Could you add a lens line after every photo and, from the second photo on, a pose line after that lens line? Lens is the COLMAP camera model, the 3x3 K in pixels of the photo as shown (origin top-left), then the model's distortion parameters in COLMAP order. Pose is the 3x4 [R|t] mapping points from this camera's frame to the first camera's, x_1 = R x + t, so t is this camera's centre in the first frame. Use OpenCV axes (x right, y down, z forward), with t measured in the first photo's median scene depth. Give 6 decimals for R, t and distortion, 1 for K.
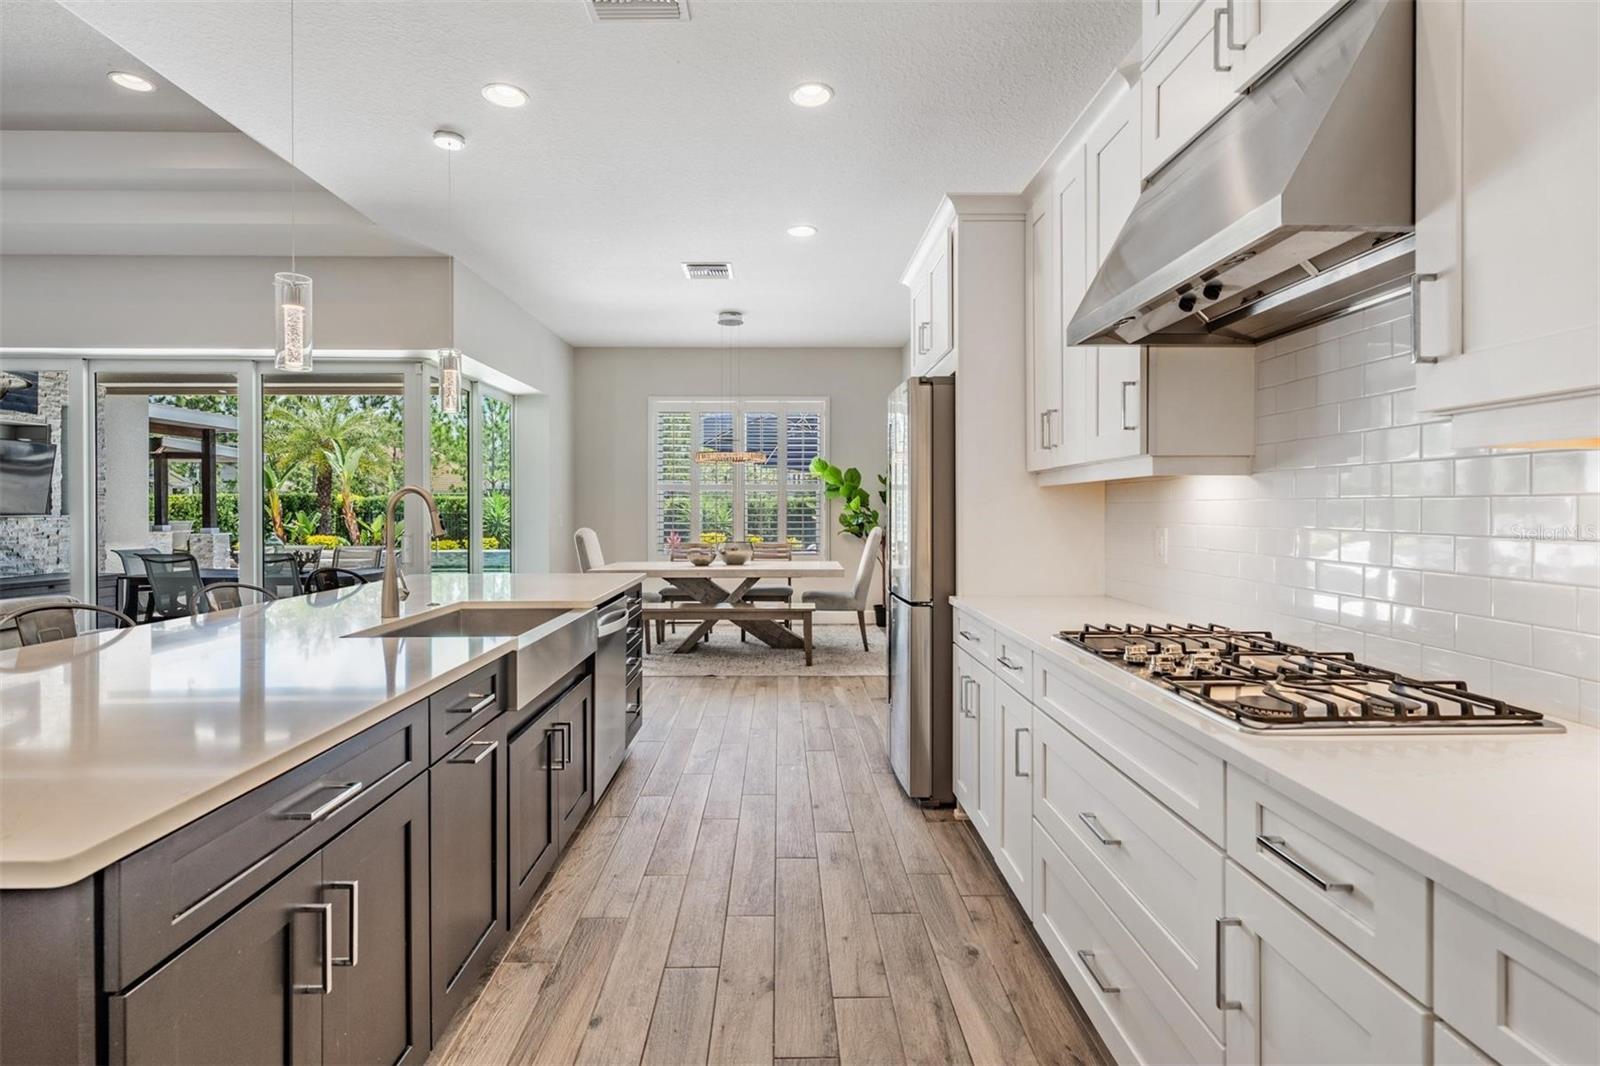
lens RADIAL K [[756.0, 0, 754.3], [0, 756.0, 508.7], [0, 0, 1]] dist [0.005683, -0.002407]
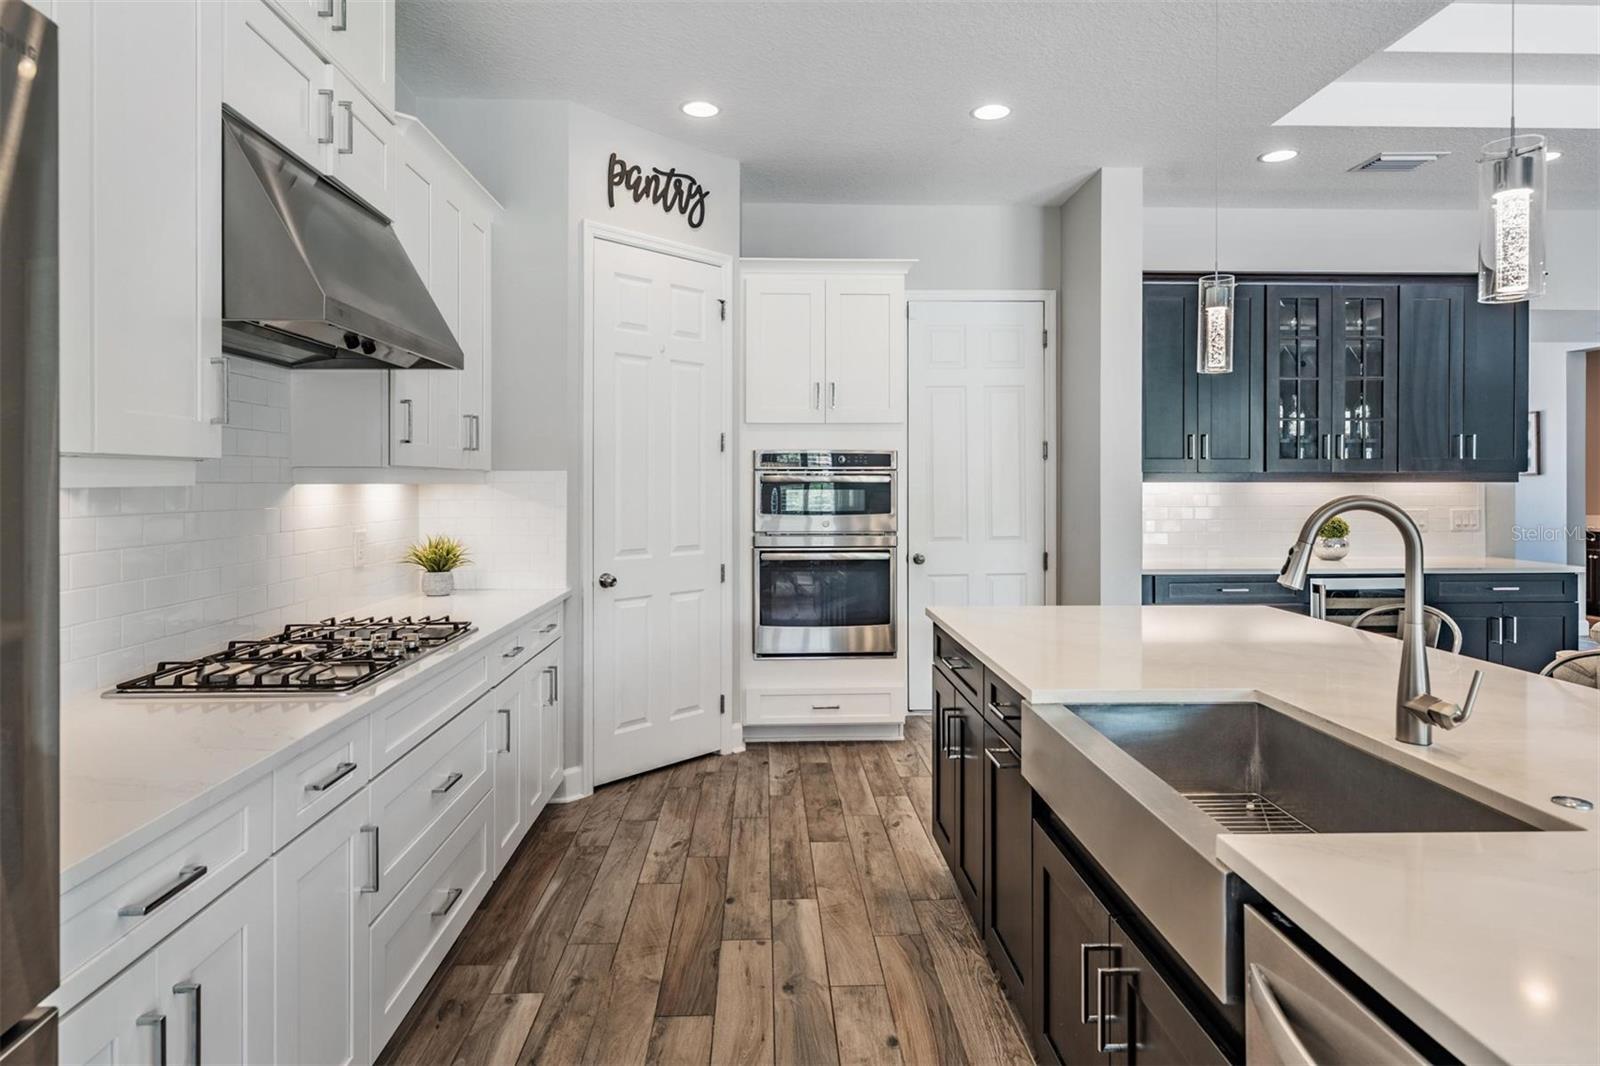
lens RADIAL K [[887.6, 0, 793.4], [0, 887.6, 488.7], [0, 0, 1]] dist [-0.000782, 0.003516]
pose [[-0.999068, 0.009541, -0.042095, -0.008853], [0.009409, 0.999950, 0.003323, -0.010157], [0.042125, 0.002924, -0.999108, 0.478775]]
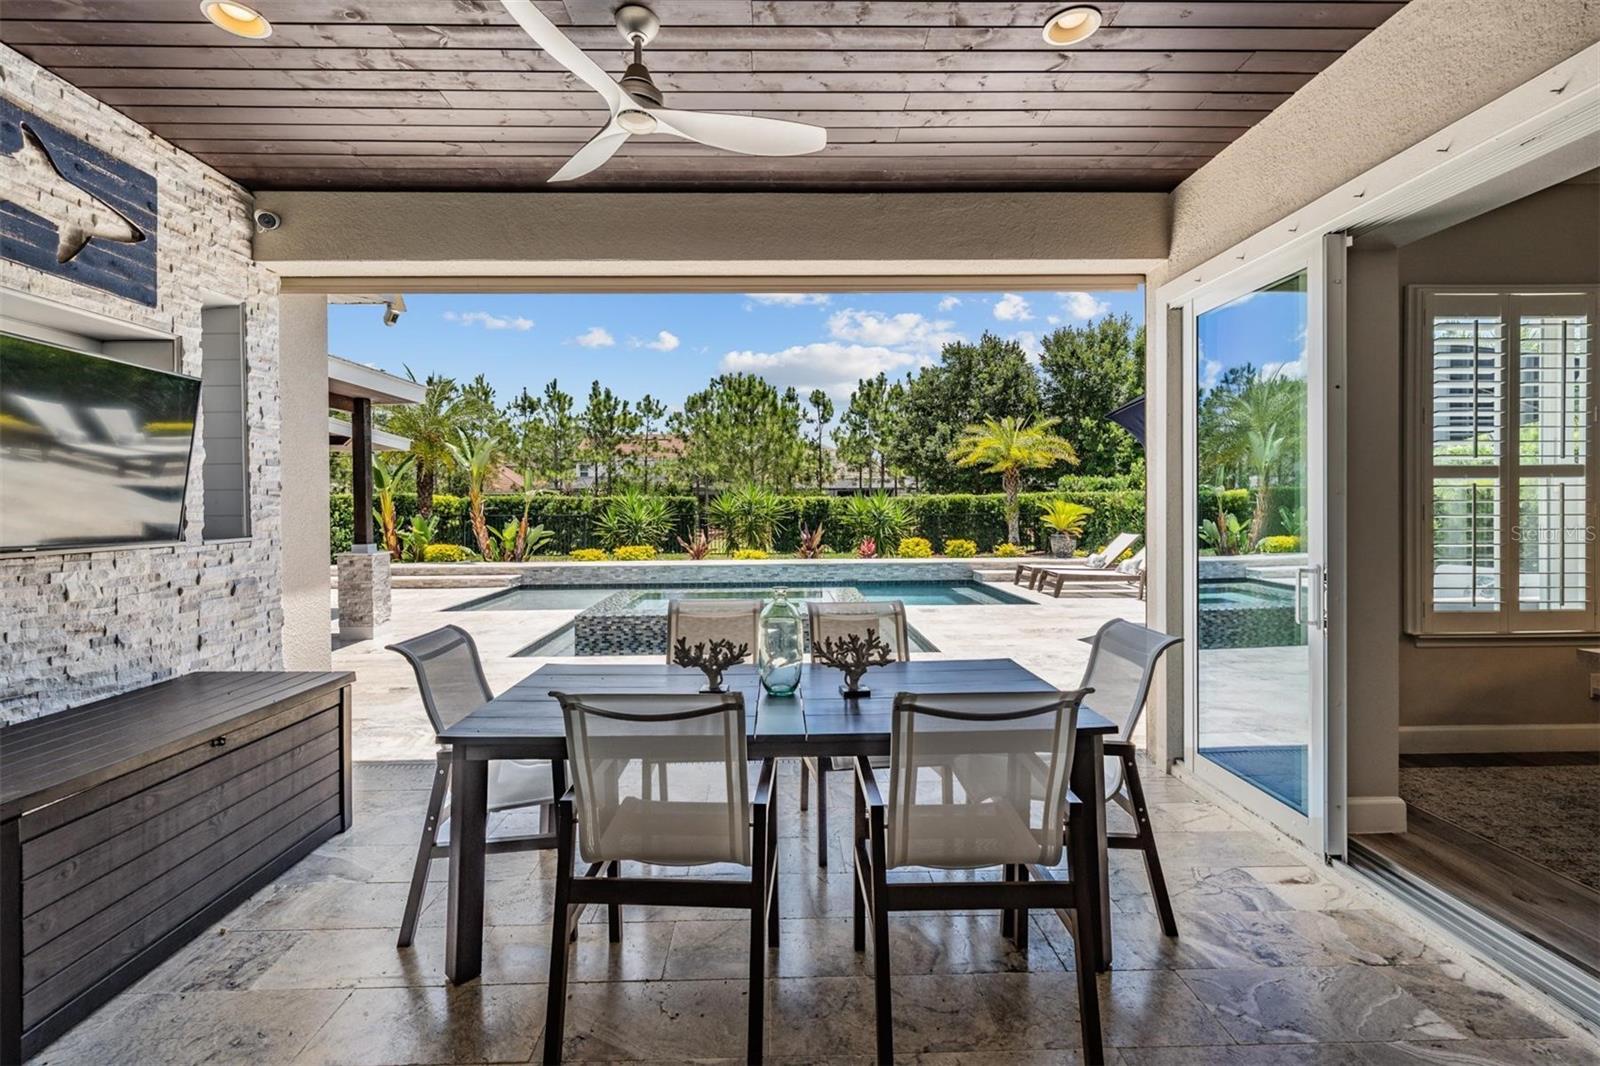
lens RADIAL K [[719.8, 0, 780.9], [0, 719.8, 513.1], [0, 0, 1]] dist [-0.005882, 0.003327]
pose [[0.999856, -0.005880, 0.015928, -0.568792], [0.005735, 0.999941, 0.009179, -0.010516], [-0.015981, -0.009086, 0.999831, 0.557433]]
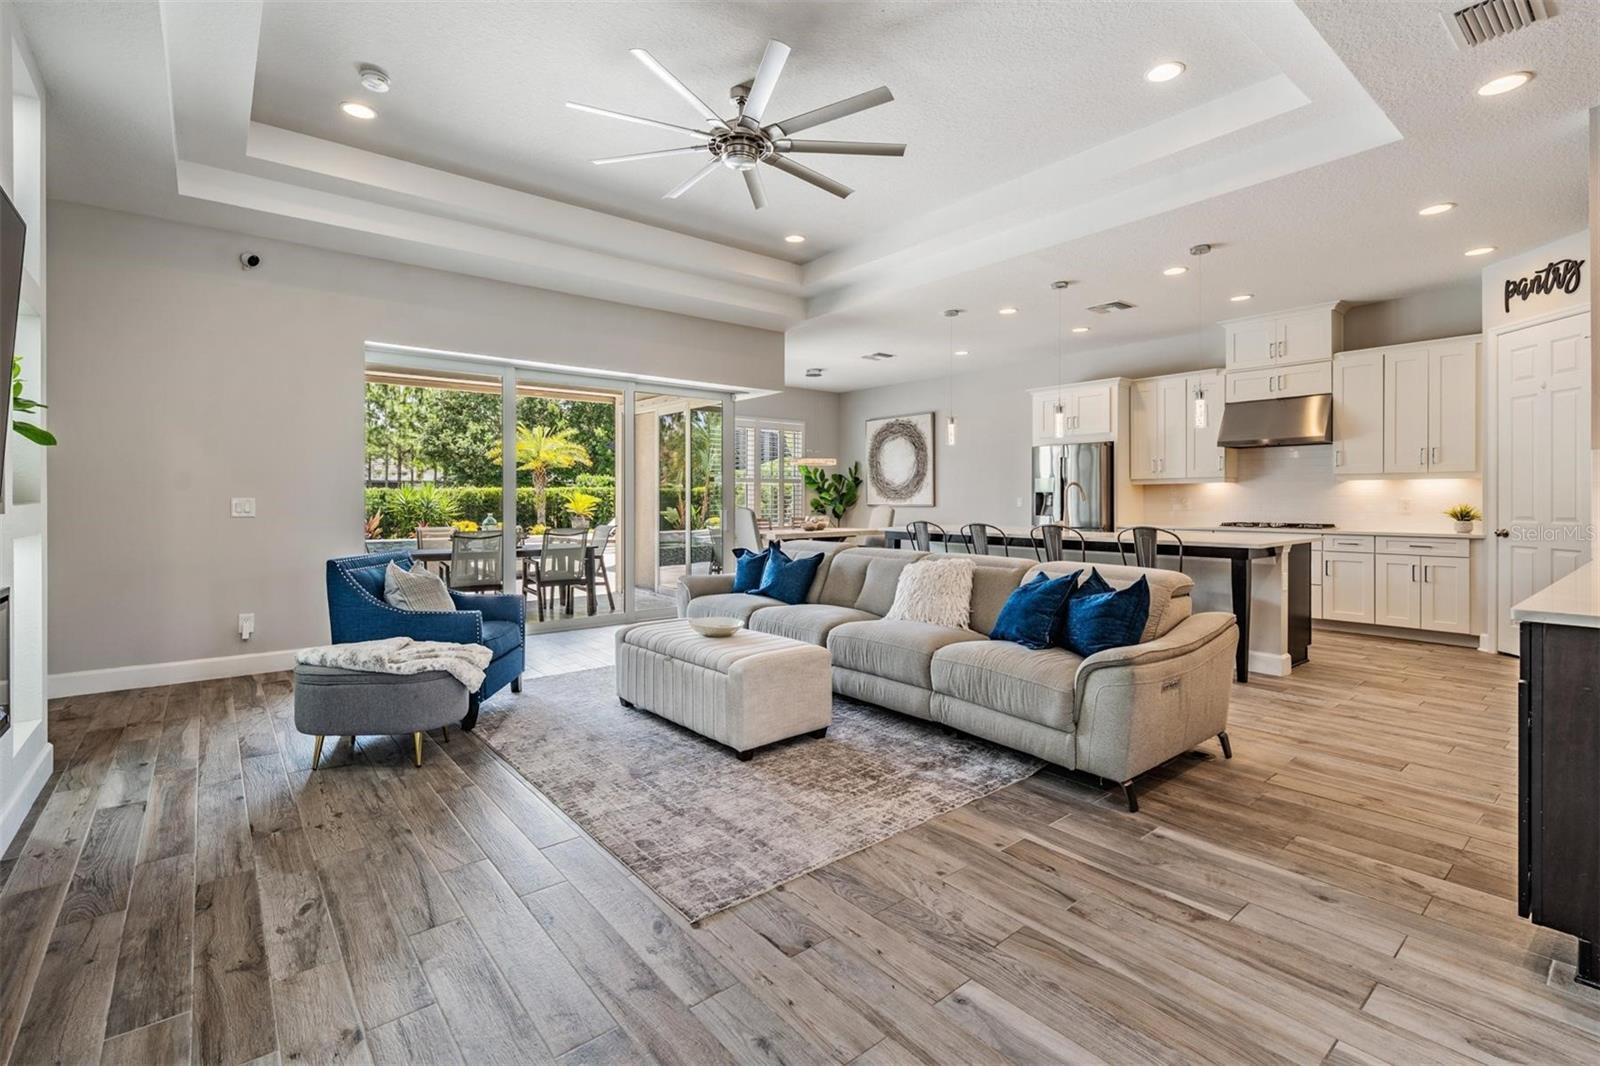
lens RADIAL K [[719.8, 0, 773.6], [0, 719.8, 500.8], [0, 0, 1]] dist [-0.005882, 0.003327]
pose [[0.789313, -0.000063, 0.613991, -0.854189], [-0.000808, 0.999999, 0.001142, 0.009444], [-0.613991, -0.001398, 0.789312, -0.106315]]
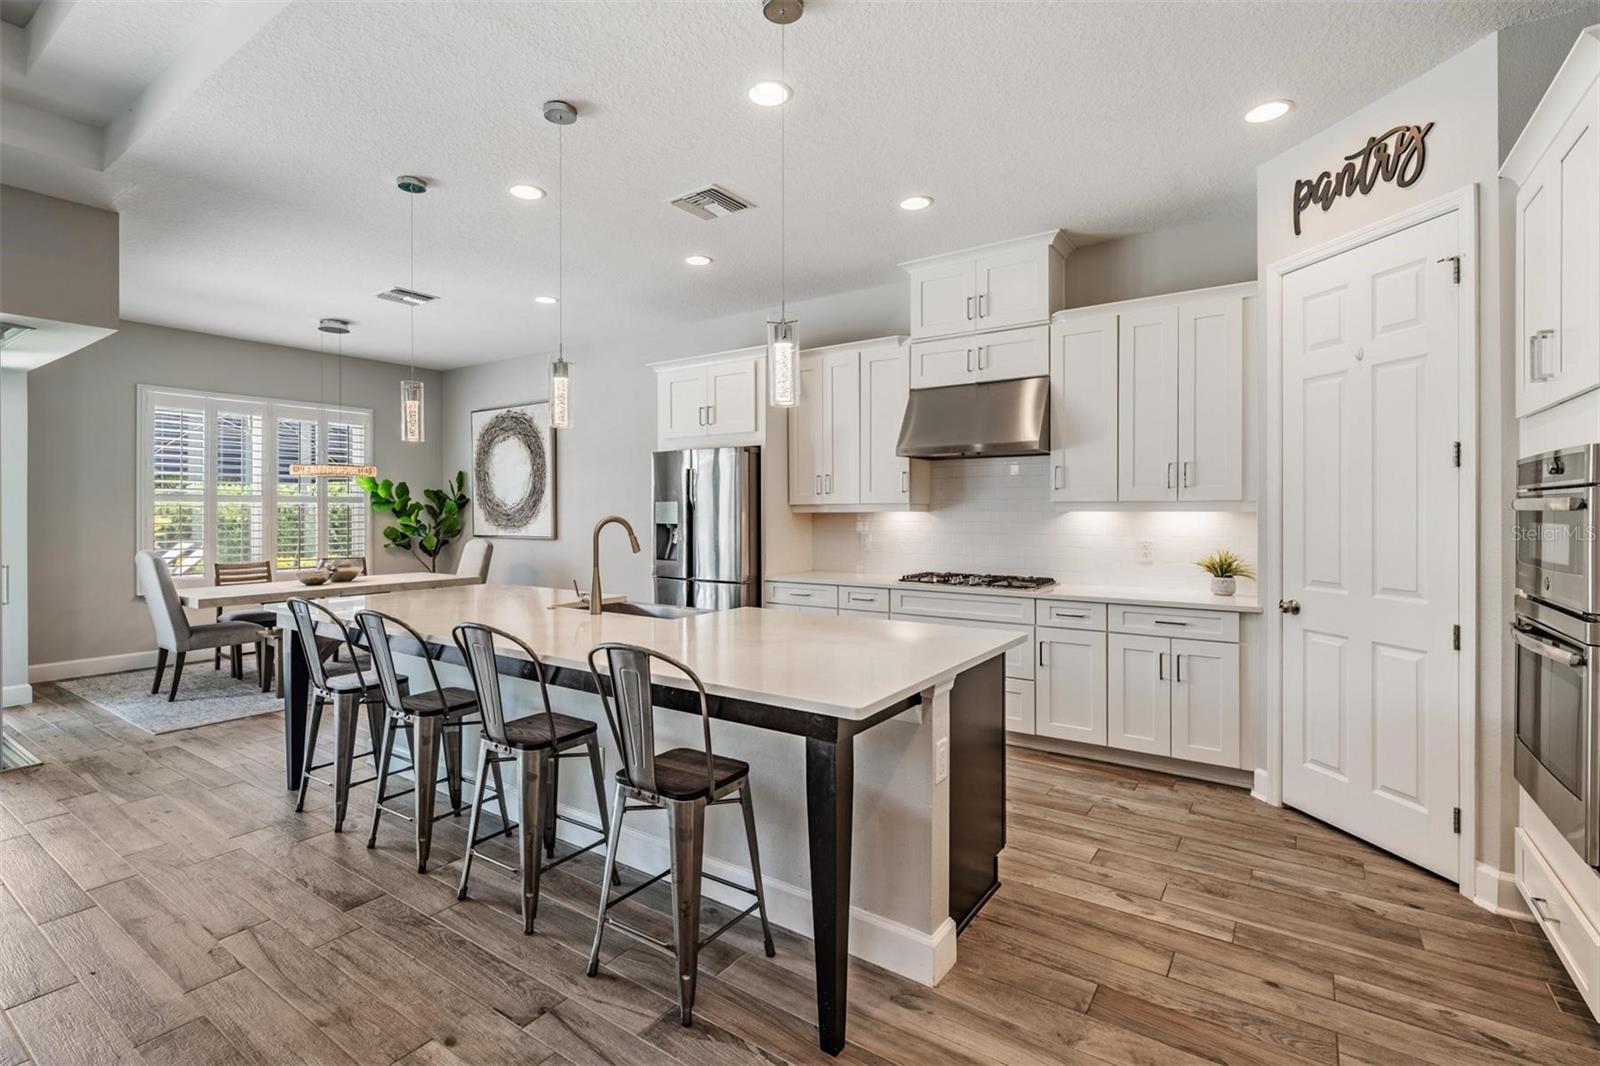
lens RADIAL K [[719.8, 0, 793.1], [0, 719.8, 510.1], [0, 0, 1]] dist [-0.005882, 0.003327]
pose [[0.544208, 0.002904, 0.838945, -0.402468], [0.000429, 0.999993, -0.003740, -0.011860], [-0.838950, 0.002395, 0.544203, 0.016286]]
